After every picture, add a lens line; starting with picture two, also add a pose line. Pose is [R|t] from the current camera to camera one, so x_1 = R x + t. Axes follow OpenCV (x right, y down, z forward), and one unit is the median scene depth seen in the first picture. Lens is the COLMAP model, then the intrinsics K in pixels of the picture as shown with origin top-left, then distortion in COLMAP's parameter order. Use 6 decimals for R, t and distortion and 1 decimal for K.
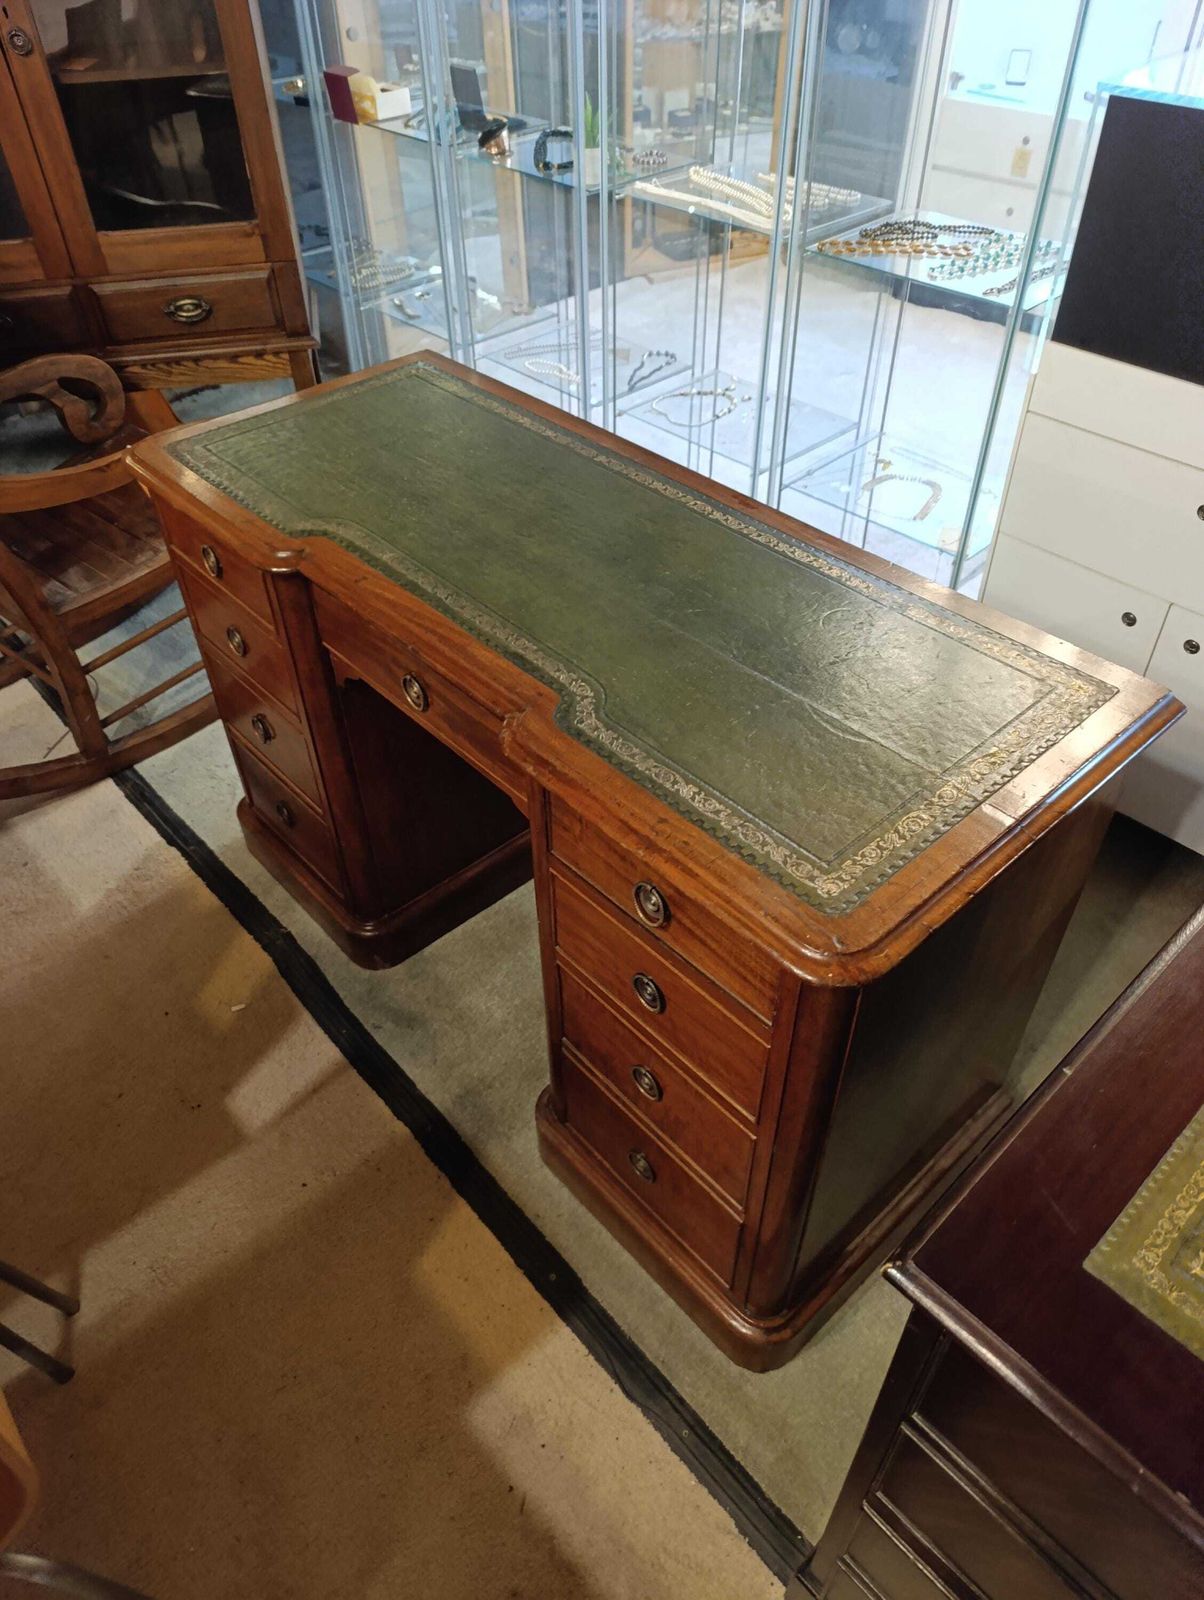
lens RADIAL K [[1115.9, 0, 595.1], [0, 1115.9, 800.7], [0, 0, 1]] dist [0.035965, -0.039721]
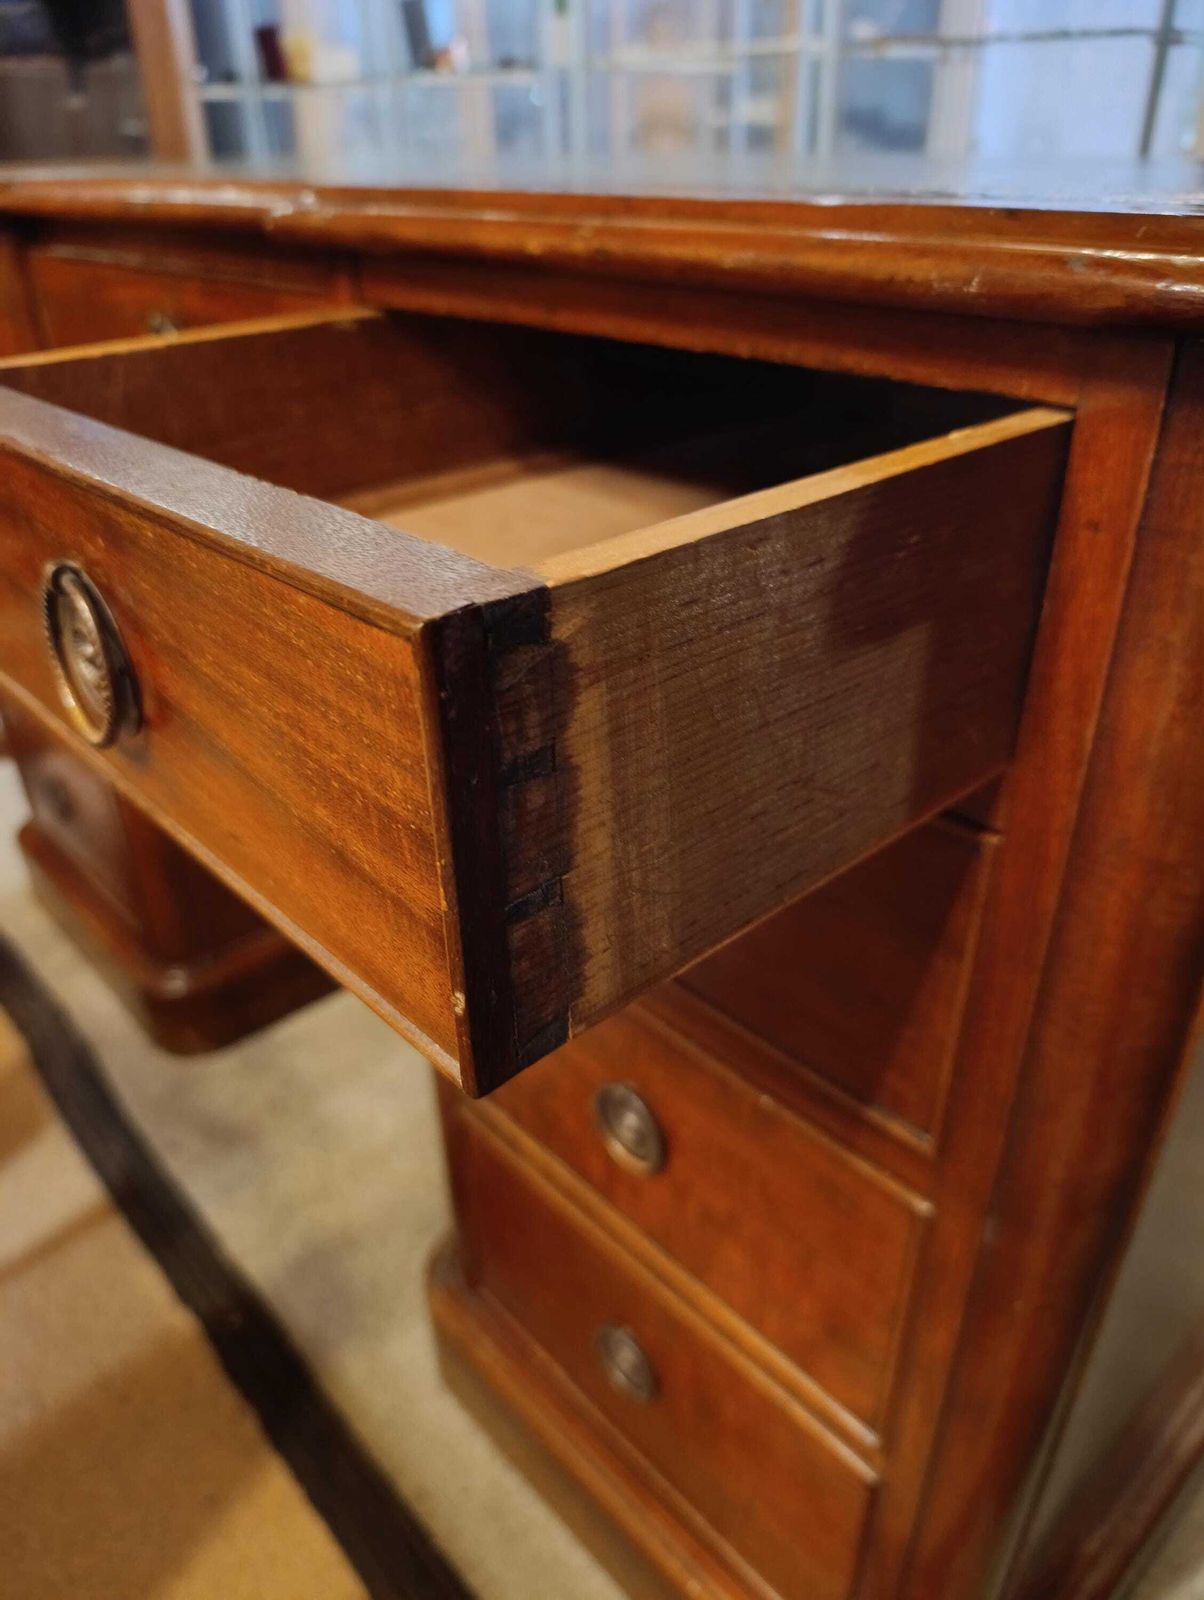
lens RADIAL K [[1172.8, 0, 603.9], [0, 1172.8, 807.1], [0, 0, 1]] dist [-0.043075, 0.001889]
pose [[0.999976, -0.005705, 0.003813, 0.025362], [0.006373, 0.978122, -0.207935, 0.162252], [-0.002544, 0.207955, 0.978135, 0.393783]]
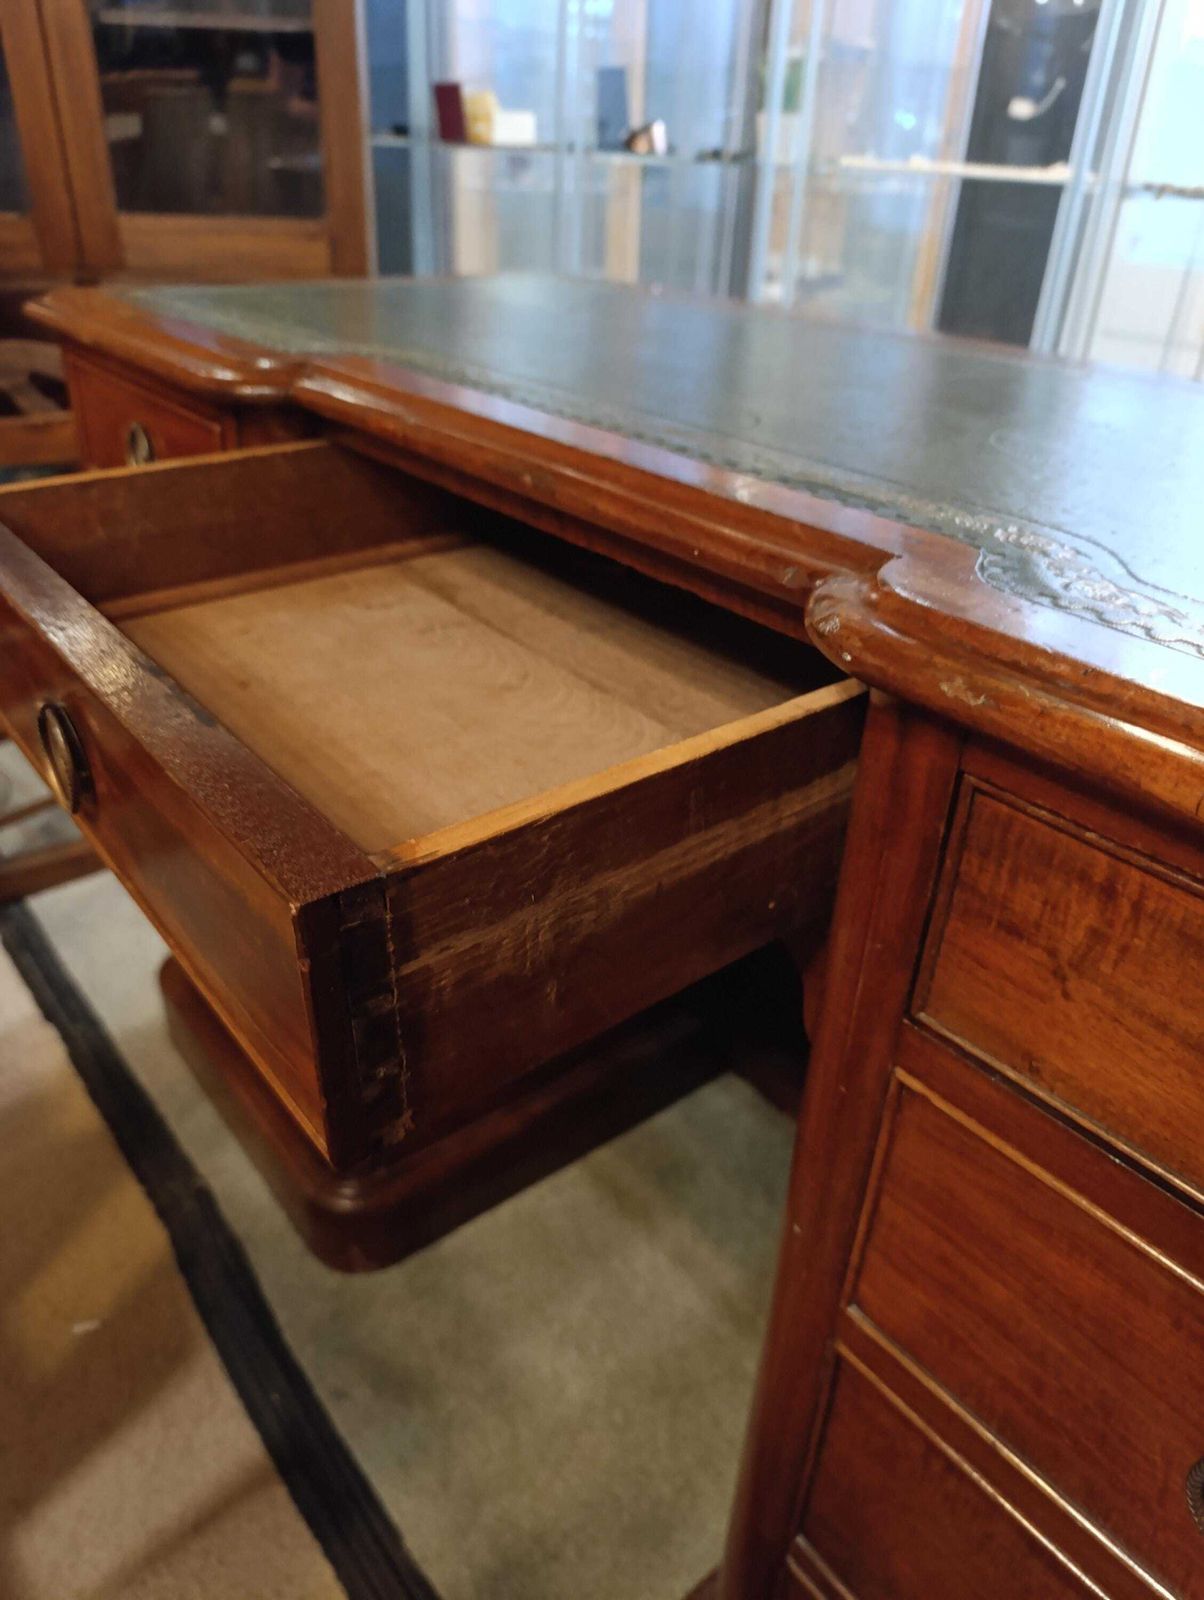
lens RADIAL K [[1148.1, 0, 604.1], [0, 1148.1, 813.7], [0, 0, 1]] dist [-0.020123, -0.004227]
pose [[0.996749, 0.077578, -0.021728, -0.085490], [-0.080419, 0.974237, -0.210701, 0.044139], [0.004823, 0.211763, 0.977309, 0.444291]]
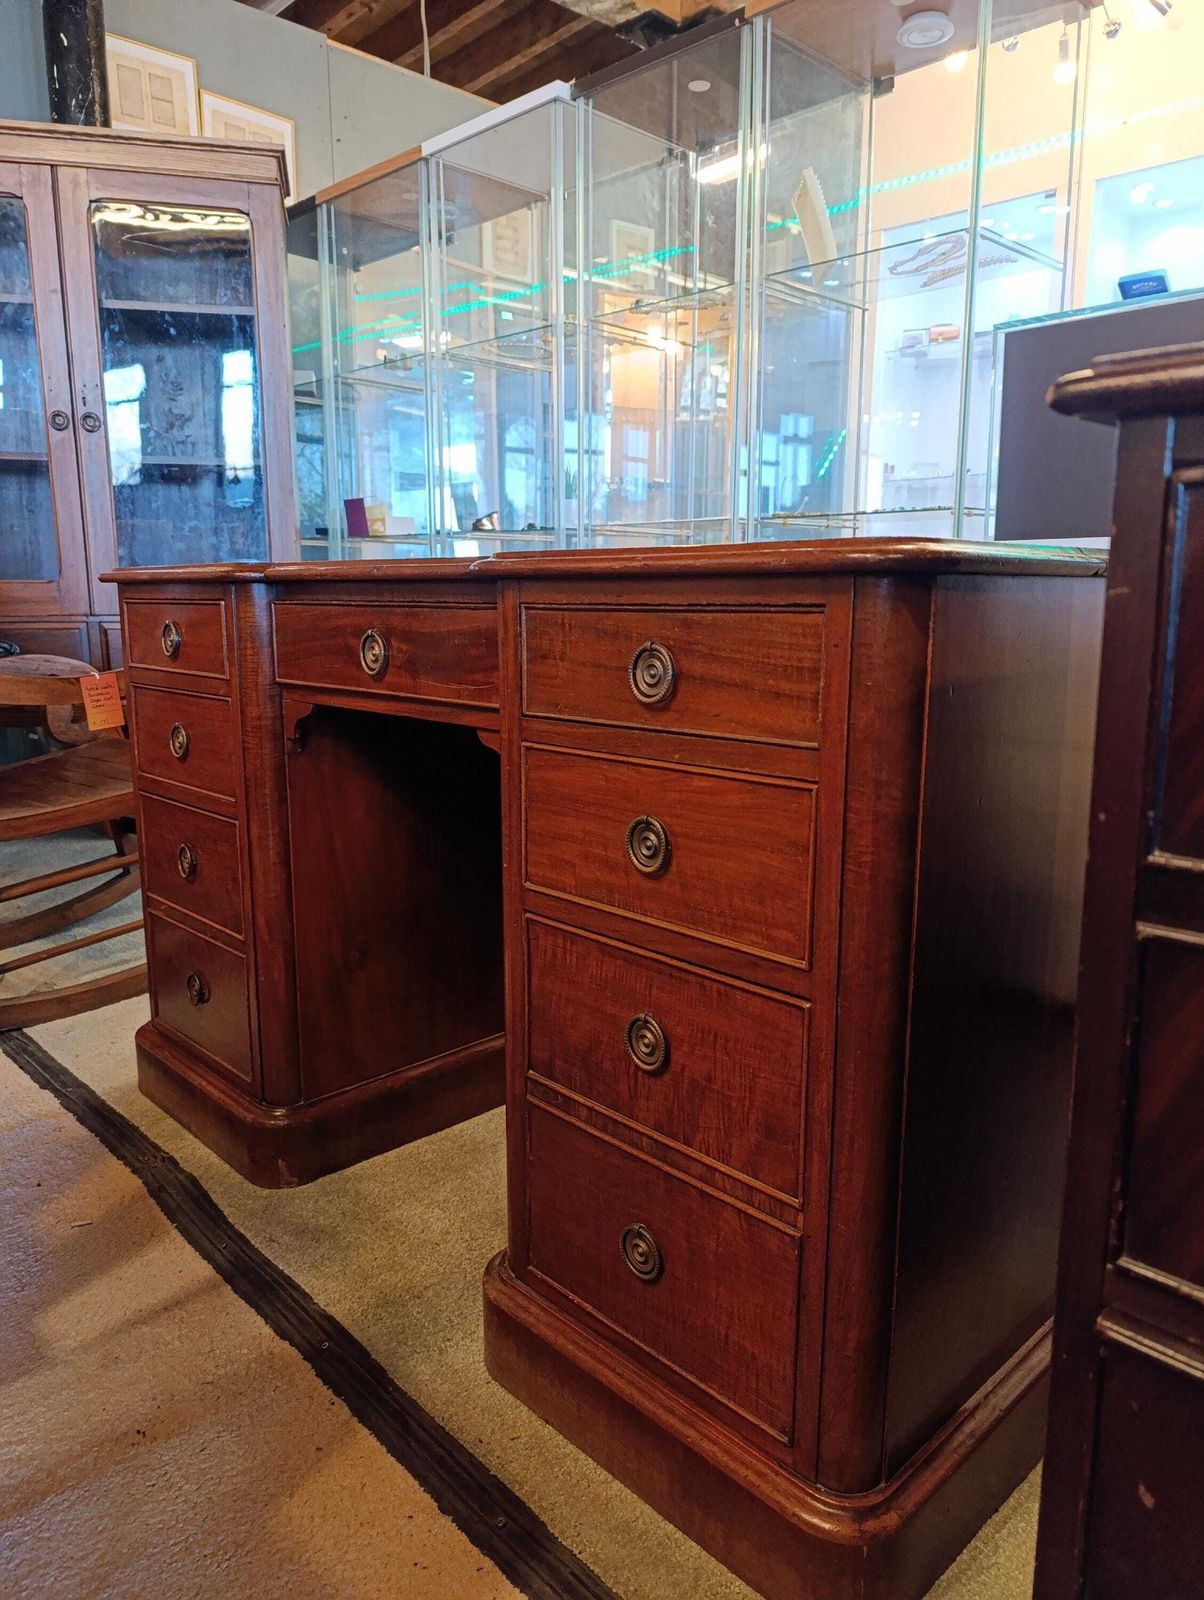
lens RADIAL K [[1113.3, 0, 602.4], [0, 1113.3, 789.3], [0, 0, 1]] dist [0.032469, -0.035499]
pose [[0.999315, 0.012486, 0.034839, -0.006880], [0.008132, 0.844284, -0.535835, 0.357765], [-0.036105, 0.535751, 0.843604, 0.224229]]
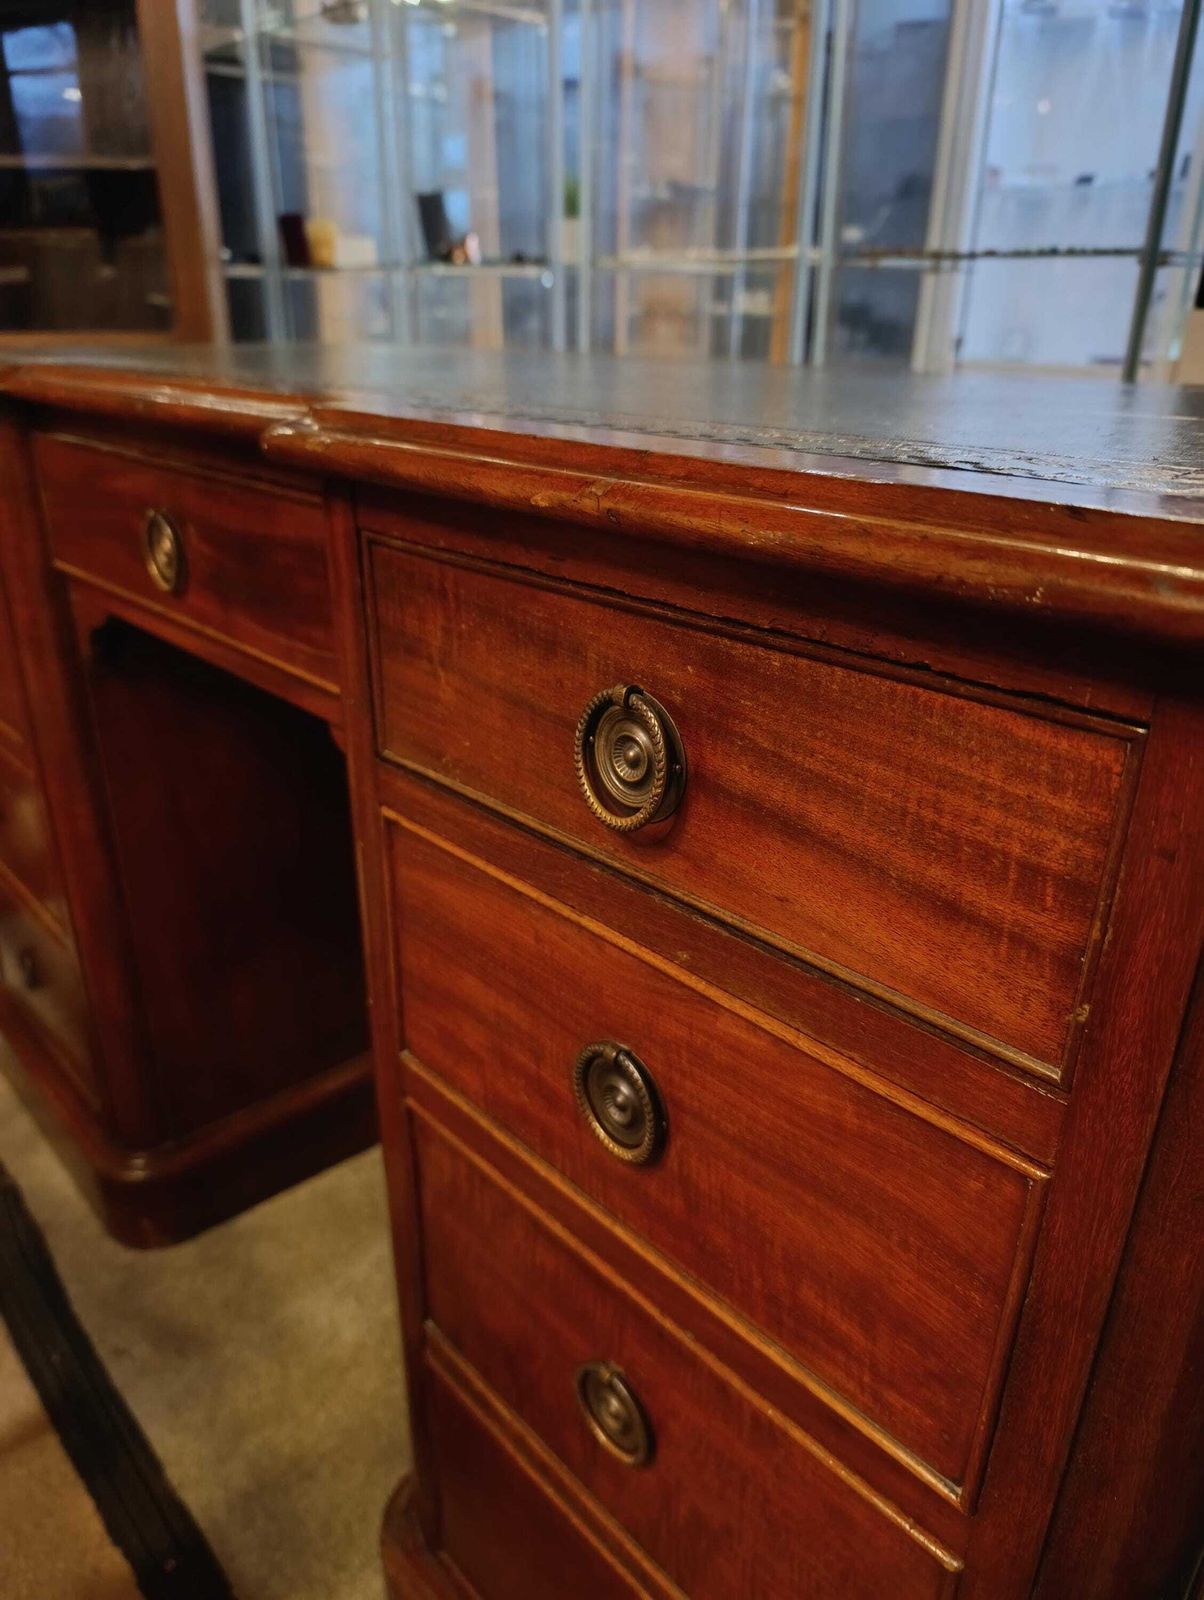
lens RADIAL K [[1148.1, 0, 604.1], [0, 1148.1, 813.7], [0, 0, 1]] dist [-0.020123, -0.004227]
pose [[0.999633, 0.022988, 0.014304, 0.023299], [-0.017217, 0.947447, -0.319449, 0.132269], [-0.020896, 0.319086, 0.947495, 0.410684]]
